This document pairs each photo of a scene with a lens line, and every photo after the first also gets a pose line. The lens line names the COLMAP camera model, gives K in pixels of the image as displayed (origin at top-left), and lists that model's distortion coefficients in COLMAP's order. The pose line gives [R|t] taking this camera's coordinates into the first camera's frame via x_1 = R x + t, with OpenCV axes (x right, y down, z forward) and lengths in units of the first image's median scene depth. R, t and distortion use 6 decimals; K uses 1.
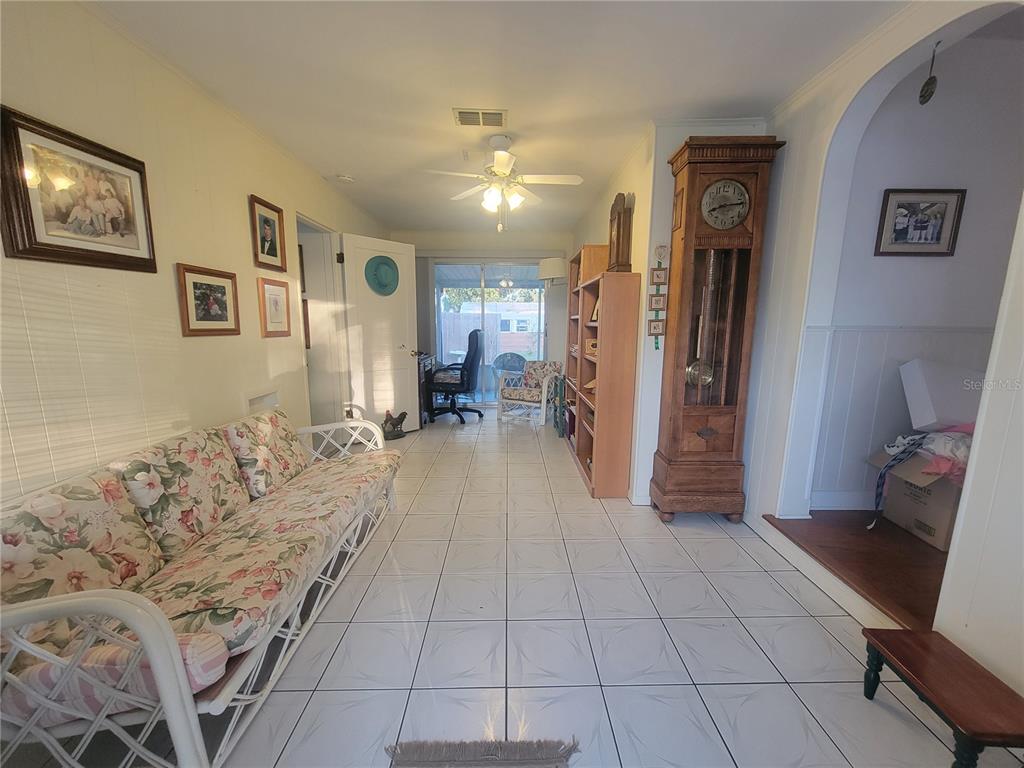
lens RADIAL K [[416.2, 0, 518.6], [0, 416.2, 385.9], [0, 0, 1]] dist [0.002605, 0.000782]
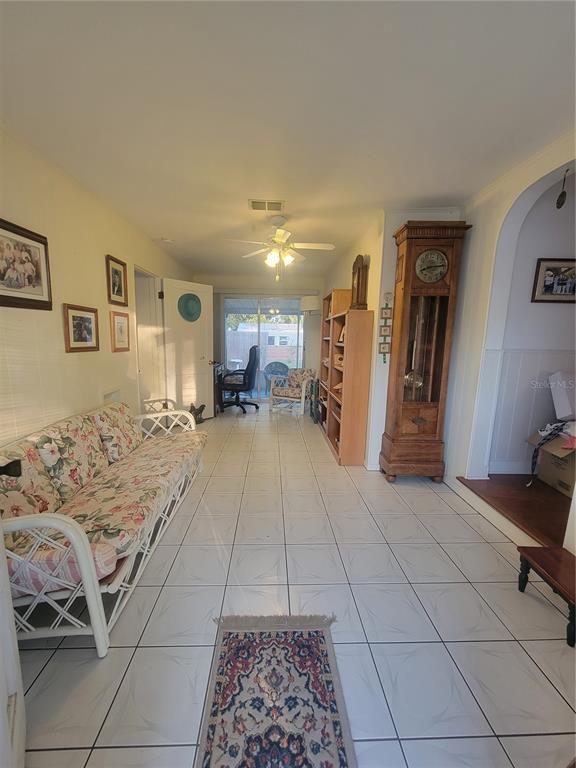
lens RADIAL K [[312.2, 0, 281.5], [0, 312.2, 382.1], [0, 0, 1]] dist [0.002605, 0.000782]
pose [[0.999927, 0.008537, 0.008568, -0.045315], [-0.008446, 0.999909, -0.010508, -0.007965], [-0.008657, 0.010435, 0.999908, -0.105609]]
